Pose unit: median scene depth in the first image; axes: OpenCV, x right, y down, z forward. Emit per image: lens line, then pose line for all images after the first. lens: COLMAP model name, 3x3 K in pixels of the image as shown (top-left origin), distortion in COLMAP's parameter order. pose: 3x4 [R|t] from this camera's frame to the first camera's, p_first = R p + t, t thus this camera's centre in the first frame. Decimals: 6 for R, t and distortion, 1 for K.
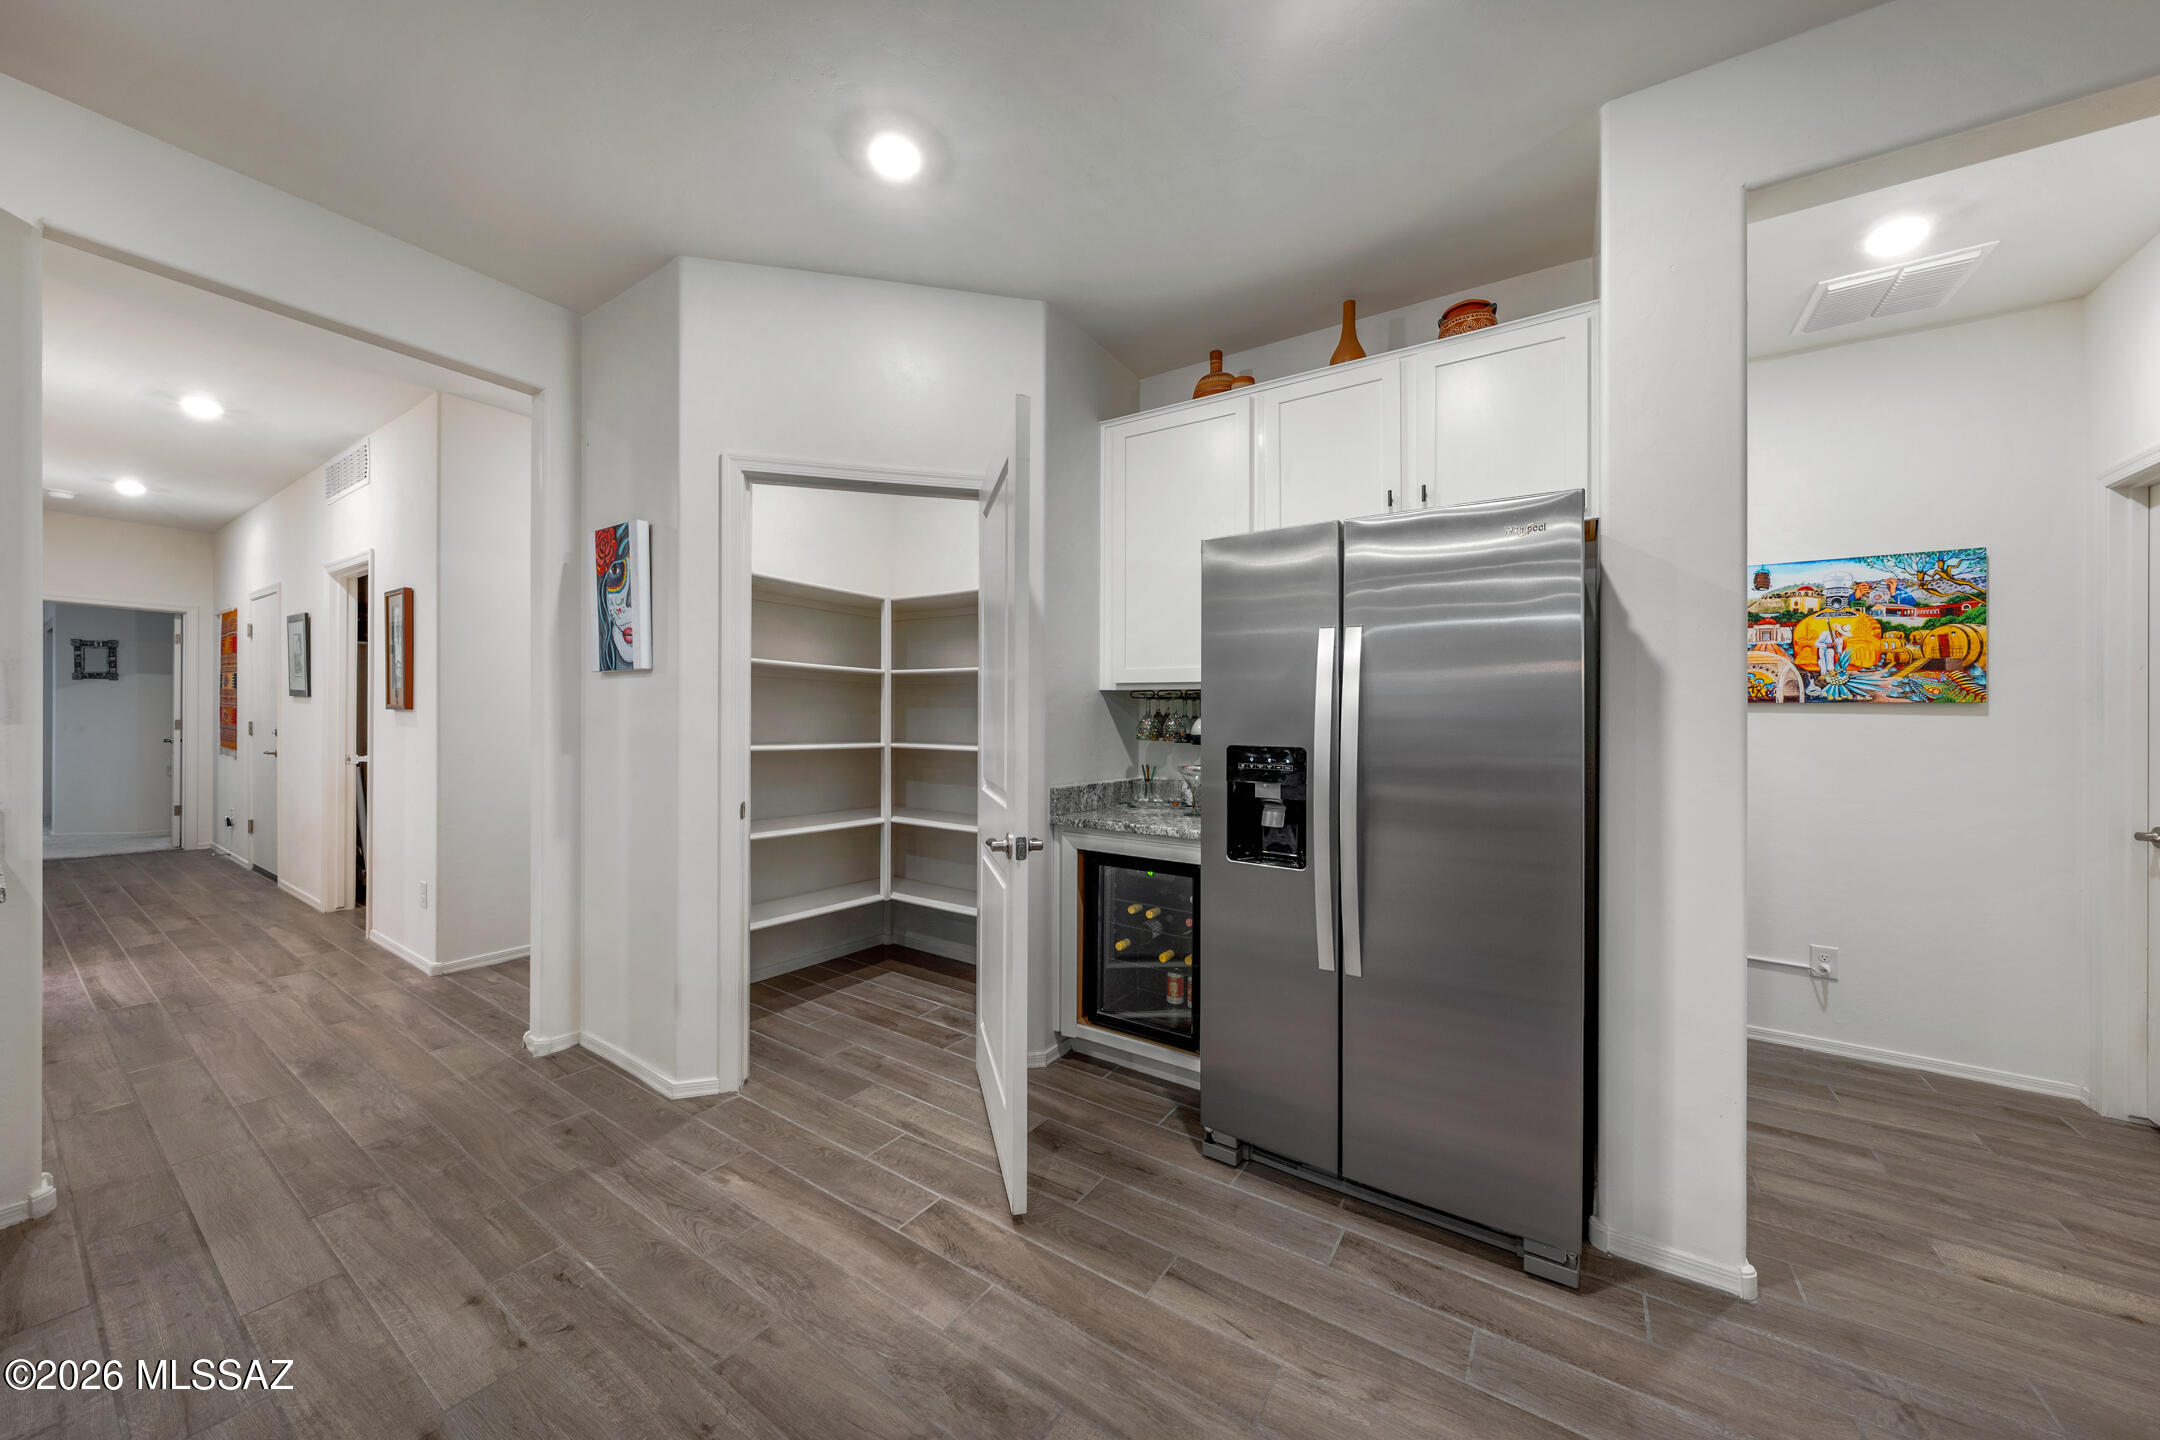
lens RADIAL K [[736.3, 0, 1106.7], [0, 736.3, 714.8], [0, 0, 1]] dist [0.000562, -0.000042]
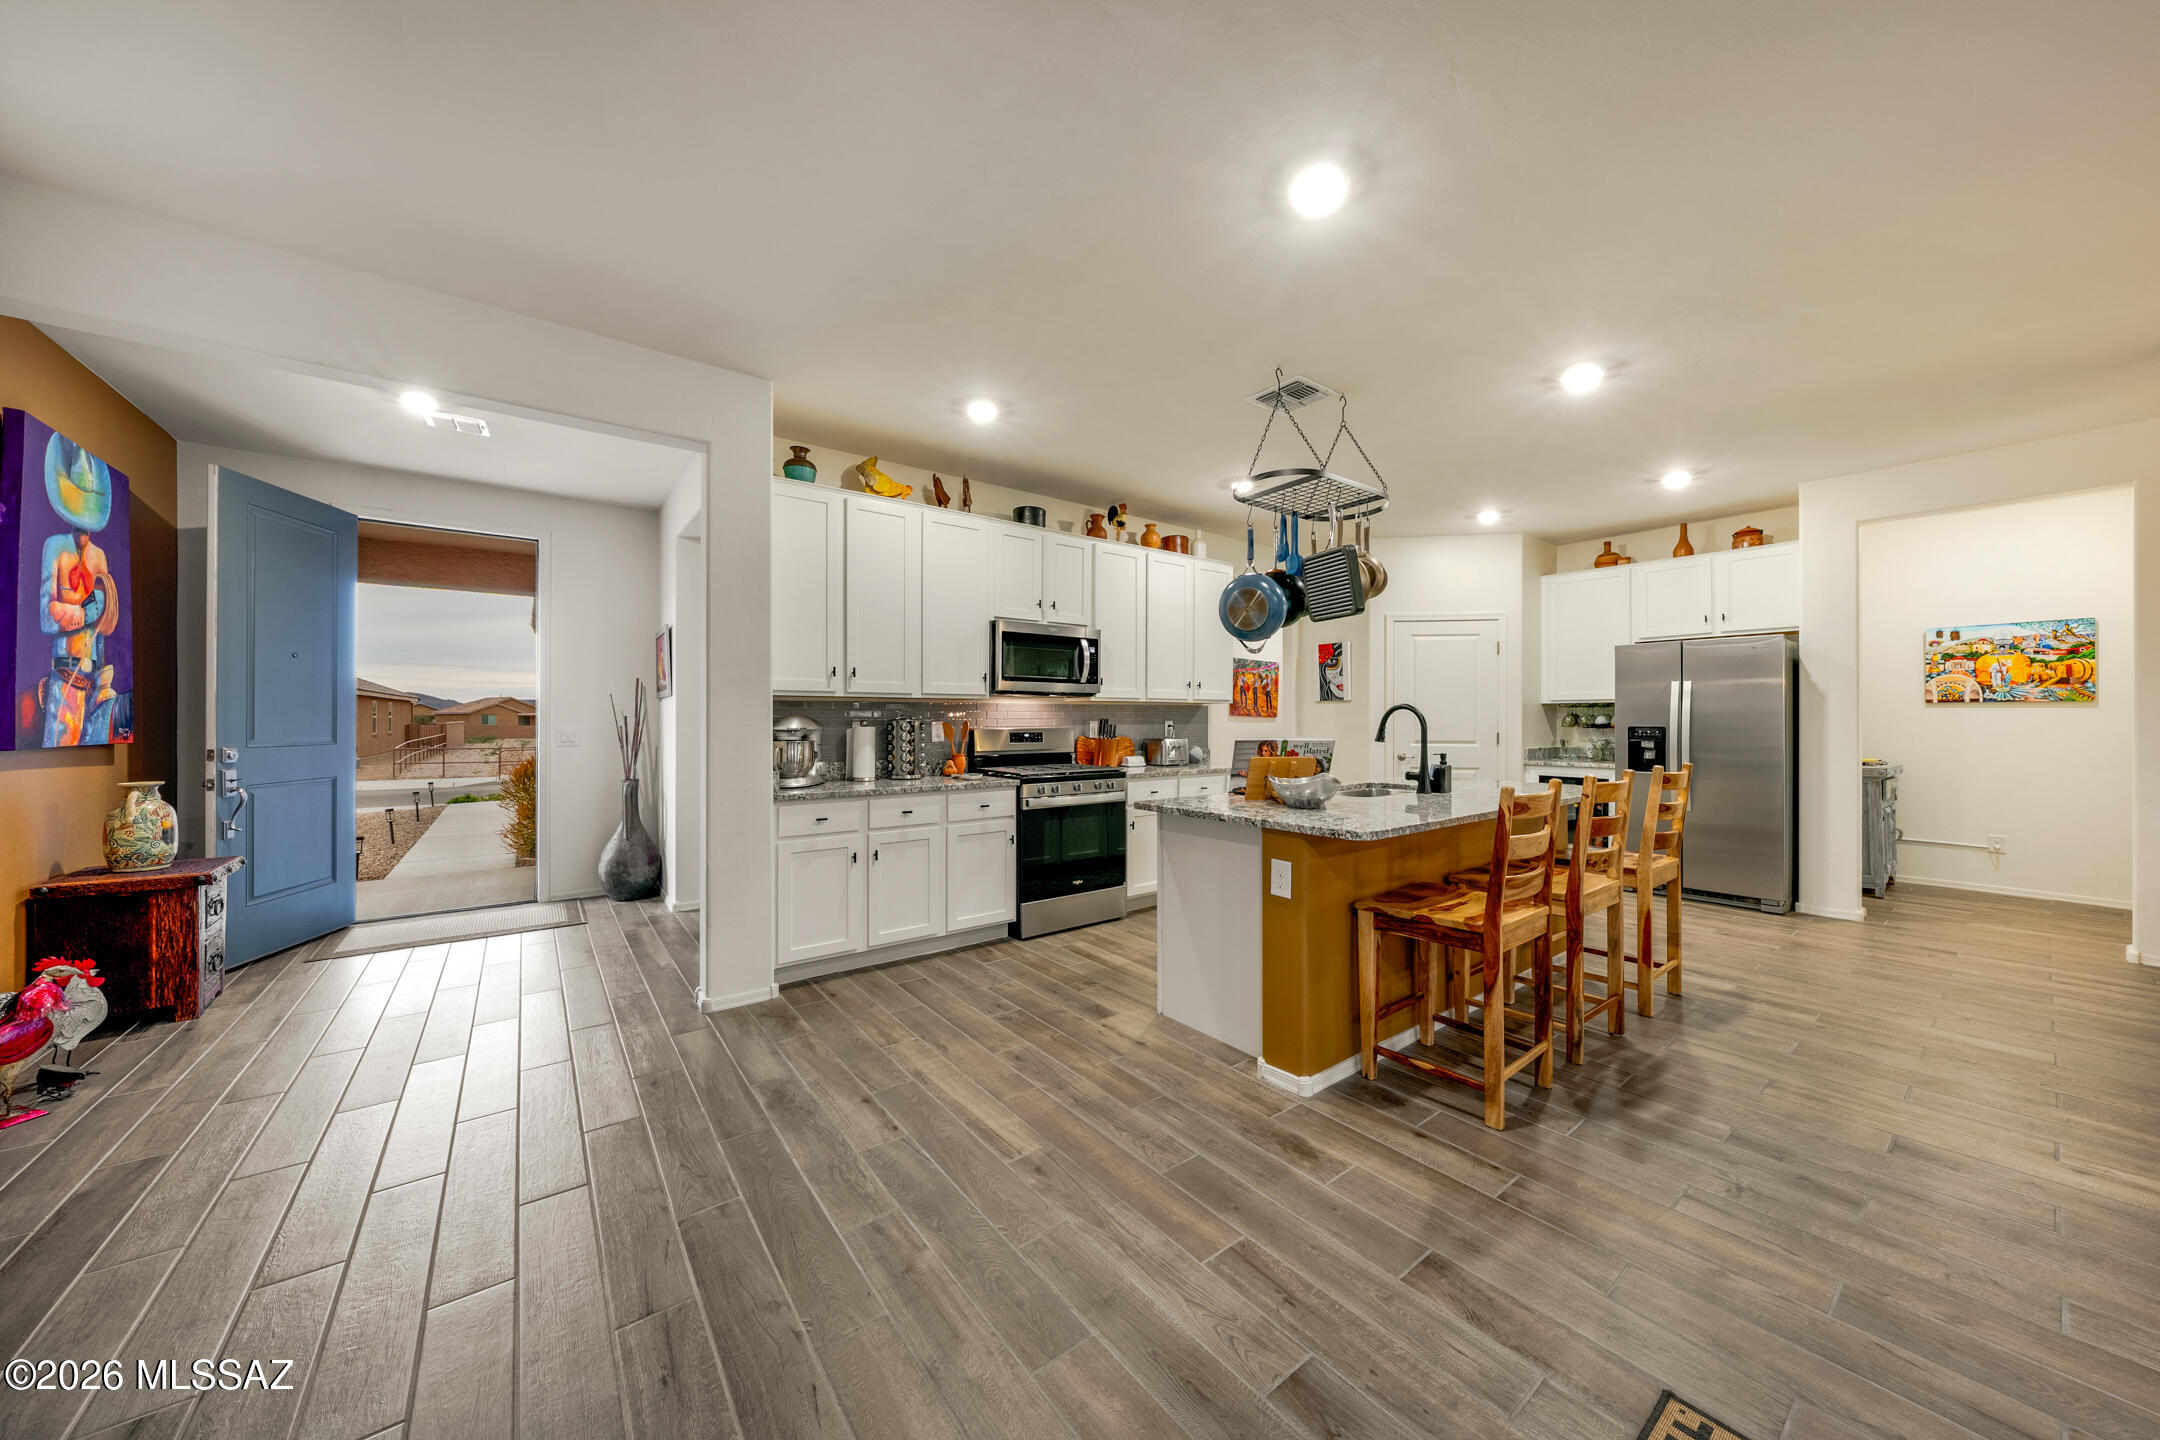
lens RADIAL K [[732.5, 0, 1109.7], [0, 732.5, 732.4], [0, 0, 1]] dist [-0.000640, 0.000019]
pose [[0.943450, -0.009390, -0.331381, -0.502482], [0.016239, 0.999708, 0.017904, -0.009401], [0.331116, -0.022273, 0.943327, -1.449454]]
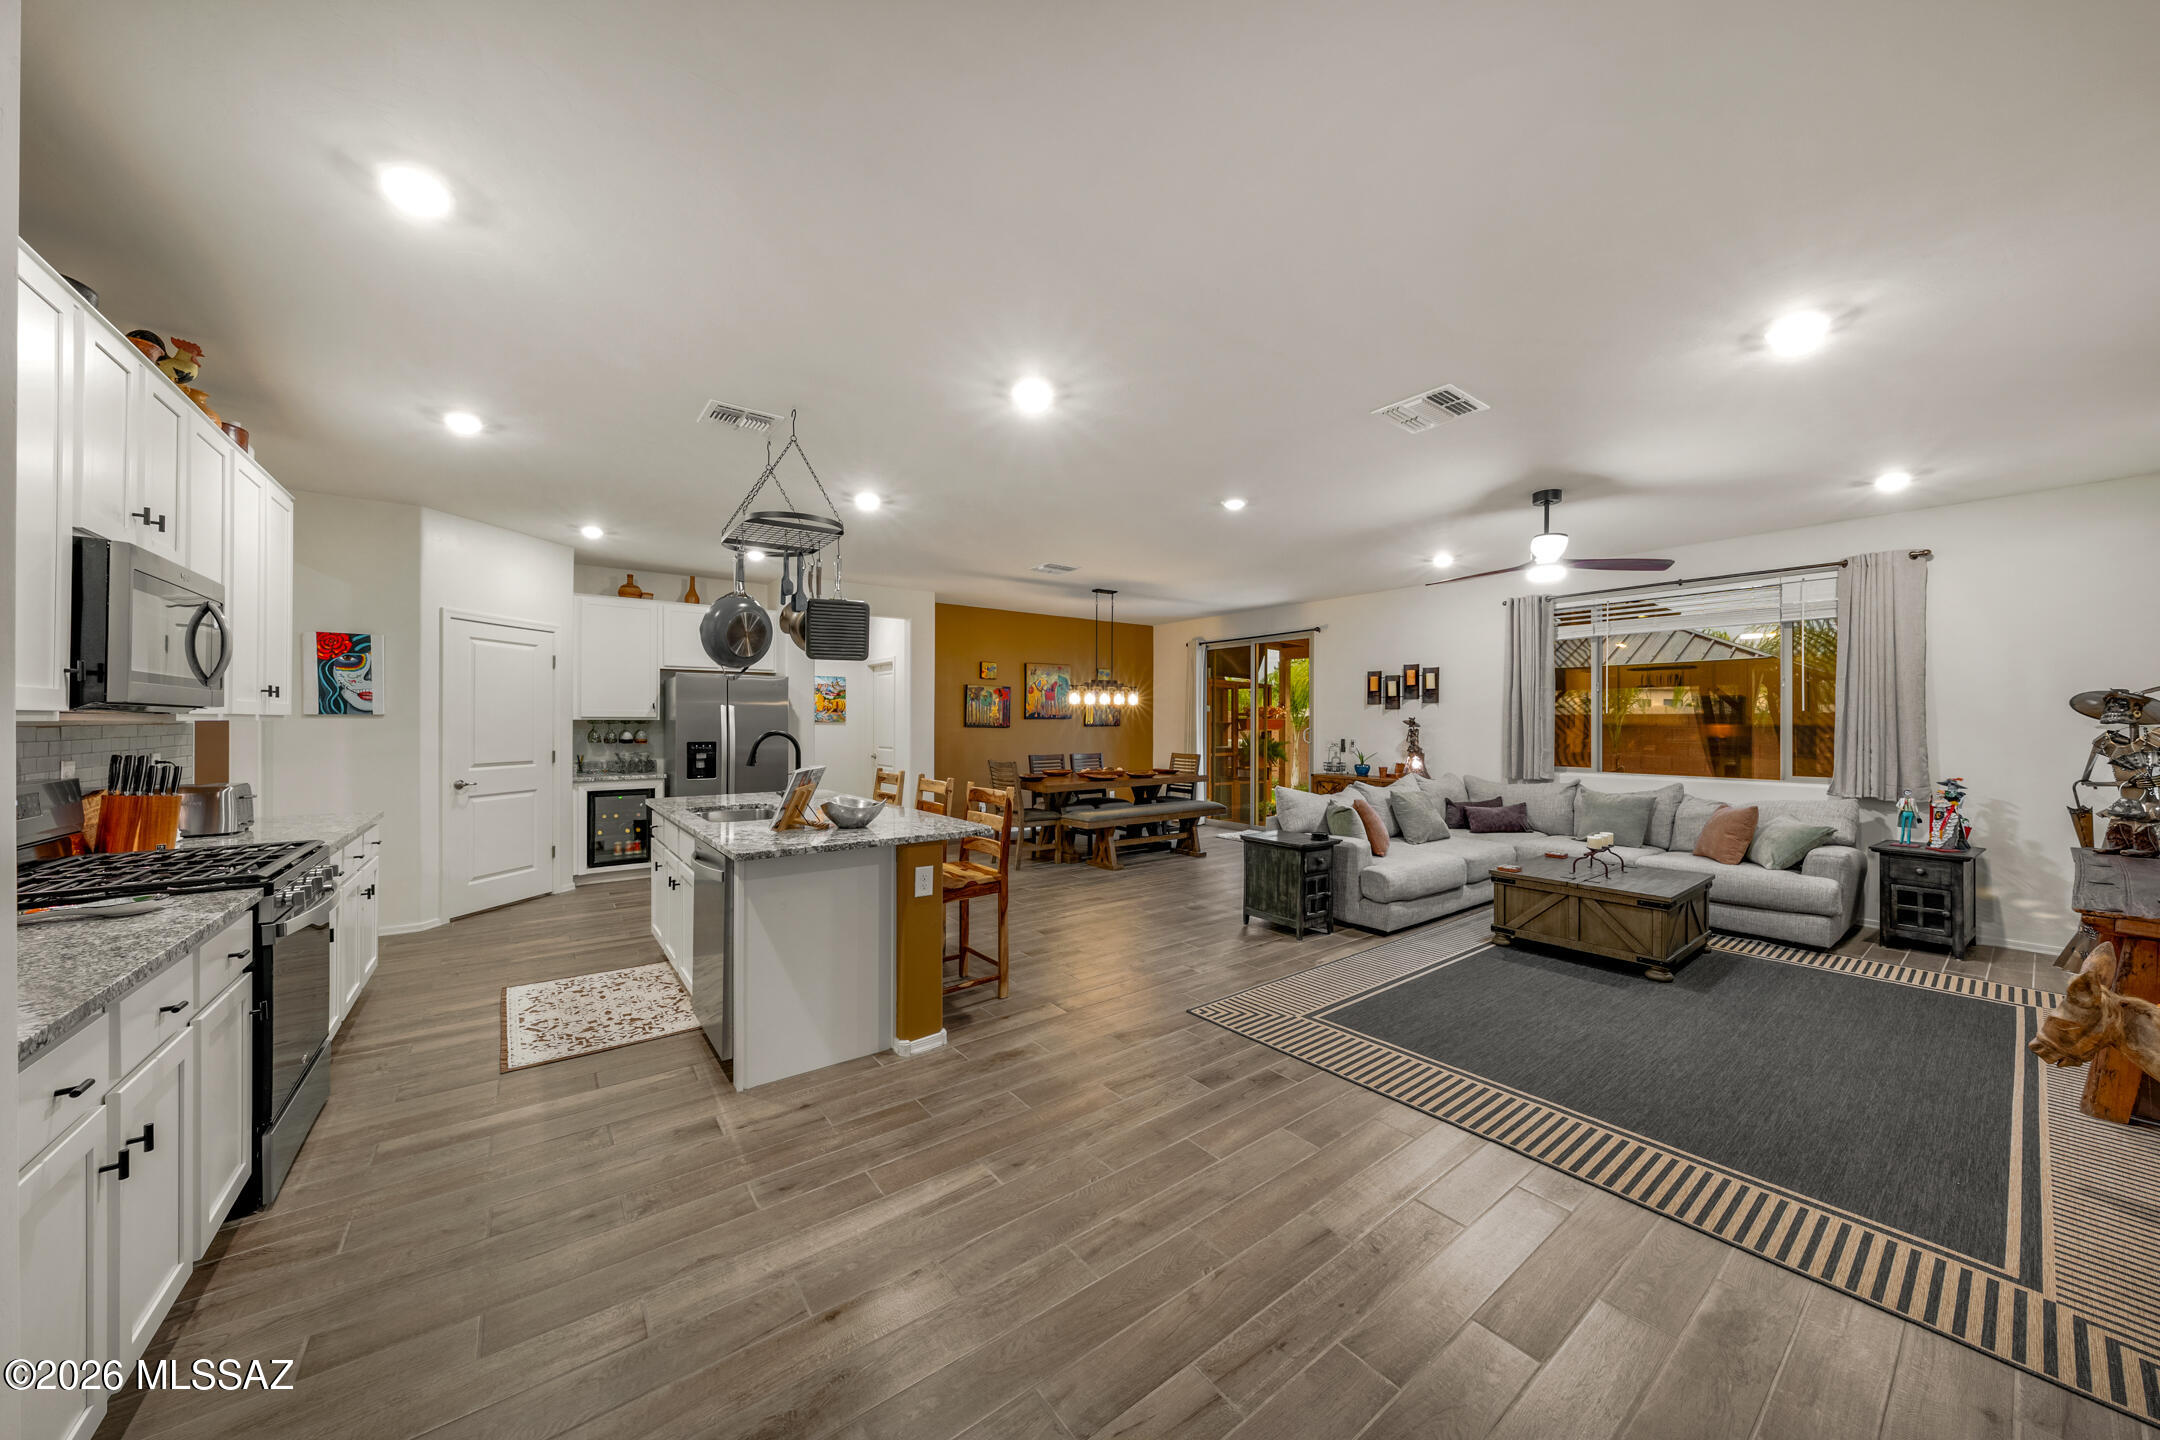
lens RADIAL K [[726.9, 0, 1074.6], [0, 726.9, 717.5], [0, 0, 1]] dist [-0.001792, -0.000199]
pose [[0.355907, -0.005362, 0.934506, -1.519604], [-0.003977, 0.999966, 0.007252, -0.065508], [-0.934513, -0.006298, 0.355874, -1.148180]]
